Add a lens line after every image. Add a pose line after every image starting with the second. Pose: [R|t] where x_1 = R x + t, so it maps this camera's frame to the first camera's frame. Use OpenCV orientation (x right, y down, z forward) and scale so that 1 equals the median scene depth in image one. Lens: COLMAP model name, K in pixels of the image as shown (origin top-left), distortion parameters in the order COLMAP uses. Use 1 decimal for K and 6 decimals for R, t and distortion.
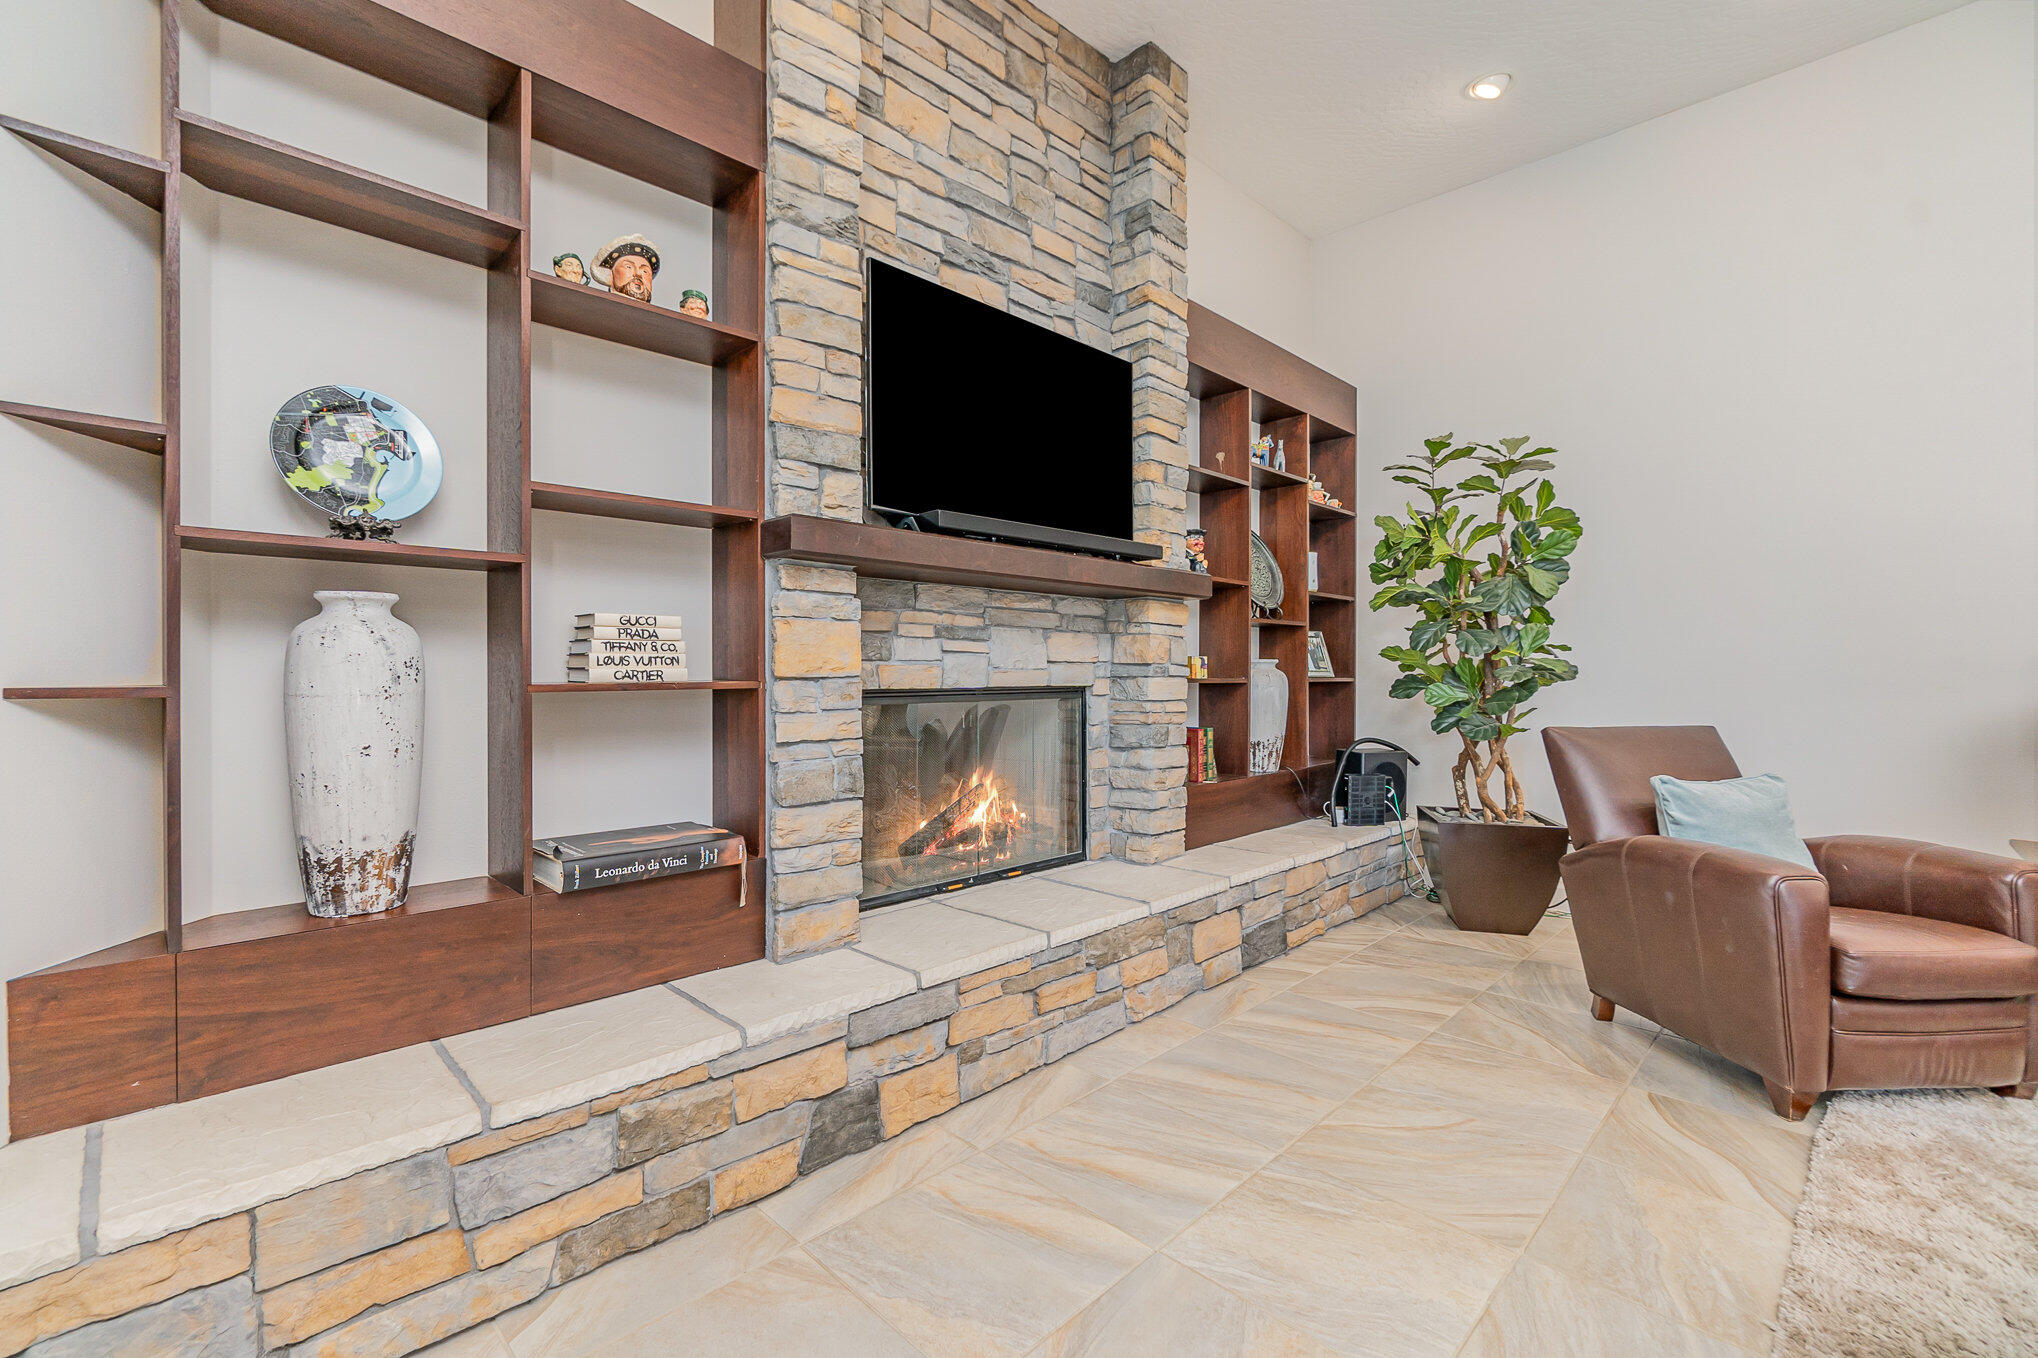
lens RADIAL K [[873.8, 0, 981.6], [0, 873.8, 676.4], [0, 0, 1]] dist [-0.008248, -0.000059]
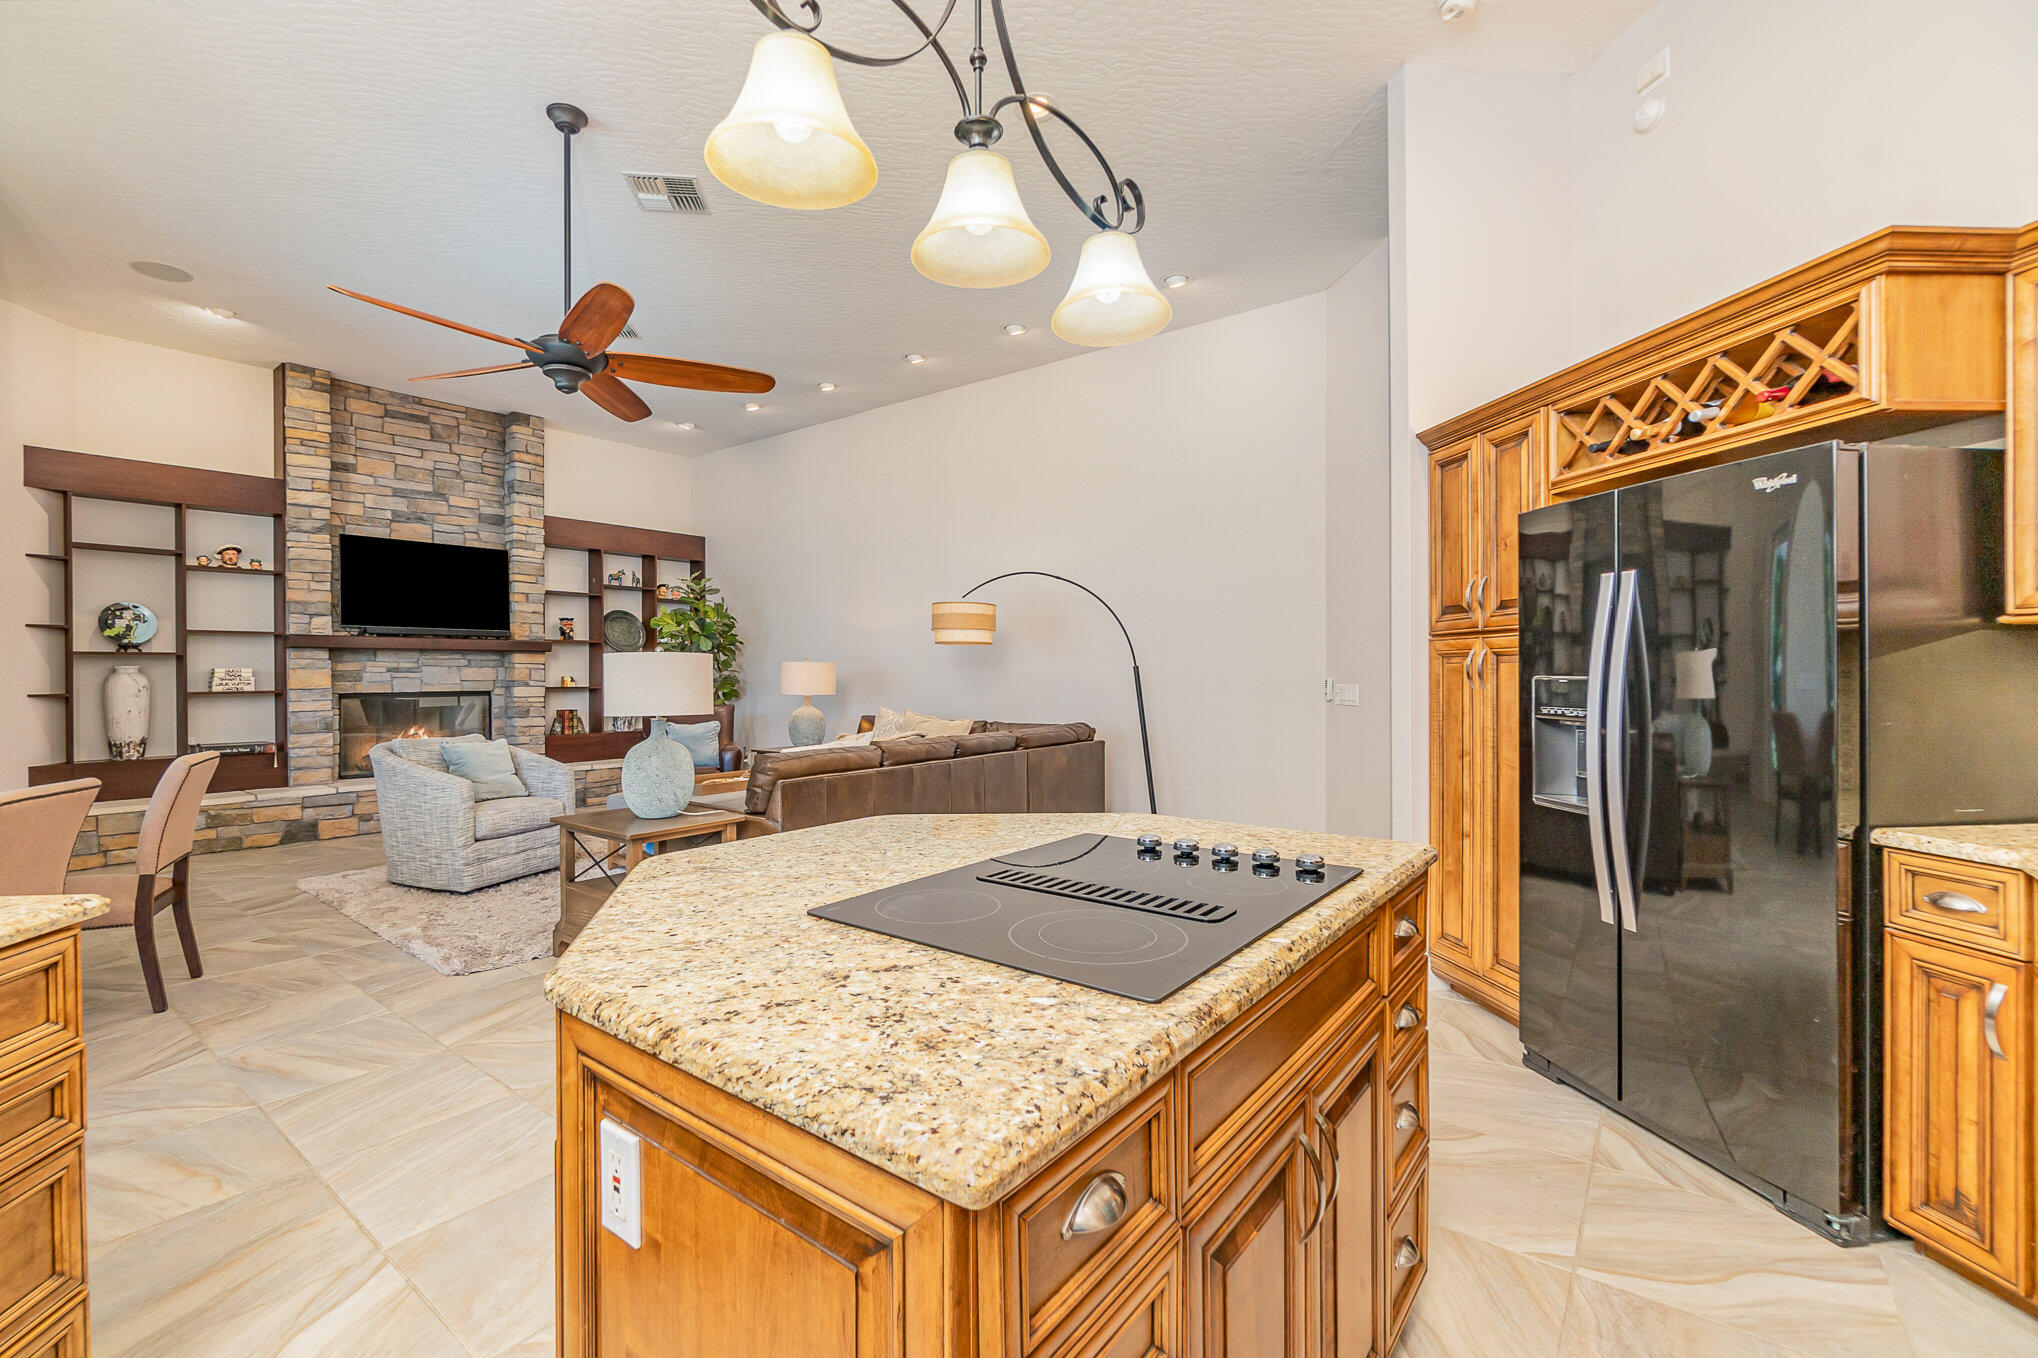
lens RADIAL K [[873.8, 0, 981.6], [0, 873.8, 676.4], [0, 0, 1]] dist [-0.008248, -0.000059]
pose [[0.991175, -0.005668, 0.132439, 1.631492], [0.005968, 0.999980, -0.001869, -0.021968], [-0.132426, 0.002643, 0.991189, -2.129424]]
